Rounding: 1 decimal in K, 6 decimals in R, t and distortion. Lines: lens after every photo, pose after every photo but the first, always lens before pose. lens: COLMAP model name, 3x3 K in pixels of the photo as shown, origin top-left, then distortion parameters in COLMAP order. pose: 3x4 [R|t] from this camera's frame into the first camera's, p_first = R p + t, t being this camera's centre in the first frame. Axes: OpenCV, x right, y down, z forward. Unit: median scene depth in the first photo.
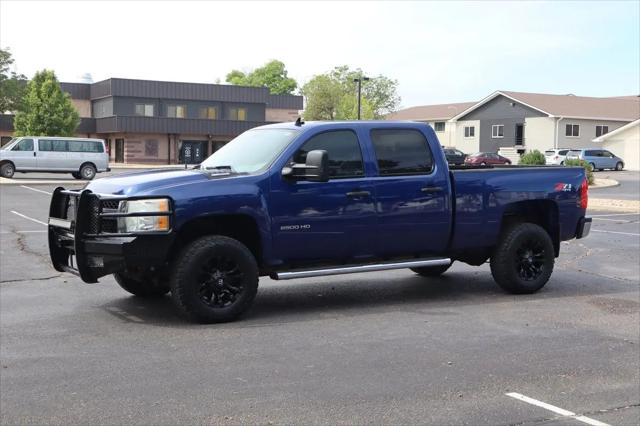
lens RADIAL K [[889.4, 0, 276.2], [0, 889.4, 213.1], [0, 0, 1]] dist [0.001775, 0.023697]
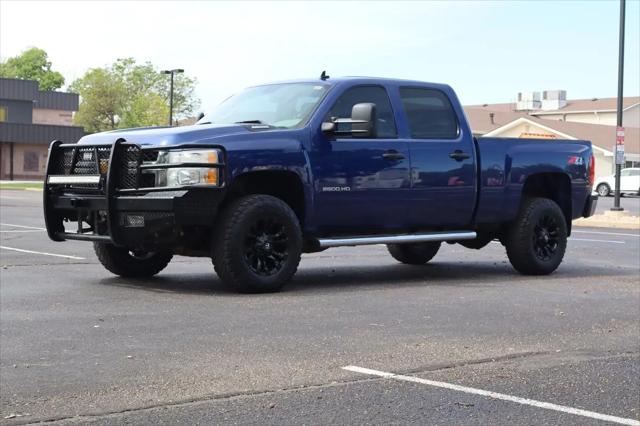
lens RADIAL K [[1135.6, 0, 274.3], [0, 1135.6, 212.9], [0, 0, 1]] dist [0.005553, -0.054447]
pose [[0.975160, 0.009714, 0.221288, -0.224154], [-0.002396, 0.999442, -0.033313, 0.059816], [-0.221488, 0.031956, 0.974639, -0.077265]]
